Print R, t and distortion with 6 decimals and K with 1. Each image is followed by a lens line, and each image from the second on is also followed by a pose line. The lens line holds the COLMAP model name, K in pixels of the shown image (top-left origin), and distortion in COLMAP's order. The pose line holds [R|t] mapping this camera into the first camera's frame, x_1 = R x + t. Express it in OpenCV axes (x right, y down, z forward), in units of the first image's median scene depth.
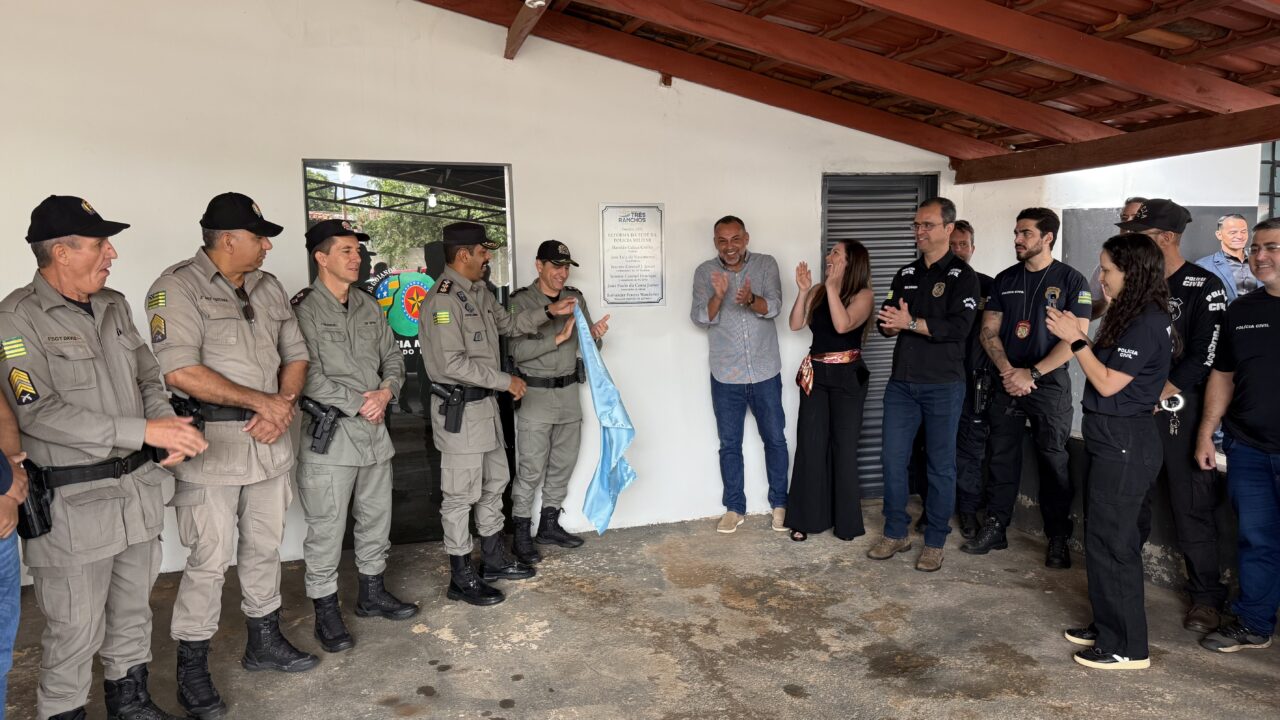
lens RADIAL K [[904.5, 0, 641.3], [0, 904.5, 359.6], [0, 0, 1]] dist [0.069811, -0.043100]
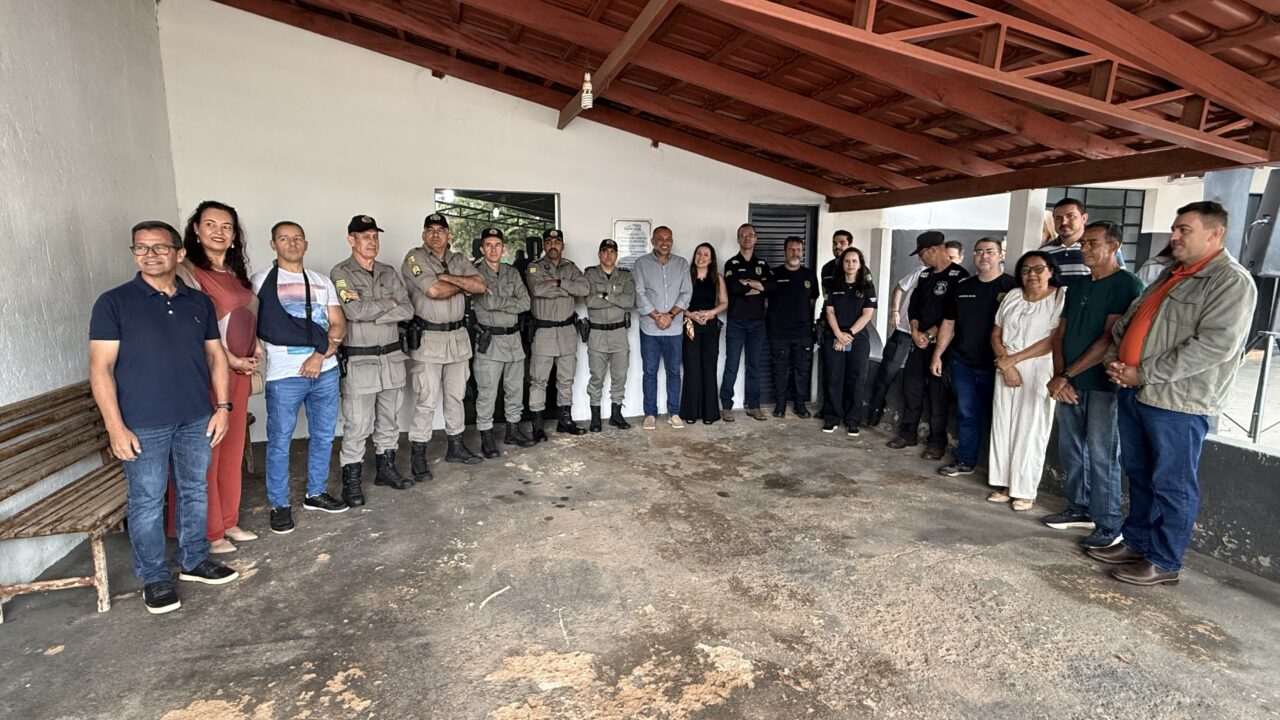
lens RADIAL K [[654.6, 0, 636.8], [0, 654.6, 356.0], [0, 0, 1]] dist [0.028999, -0.000038]
pose [[0.999549, 0.018303, 0.023824, -0.034243], [-0.019297, 0.998924, 0.042171, 0.030744], [-0.023027, -0.042612, 0.998826, -0.247336]]
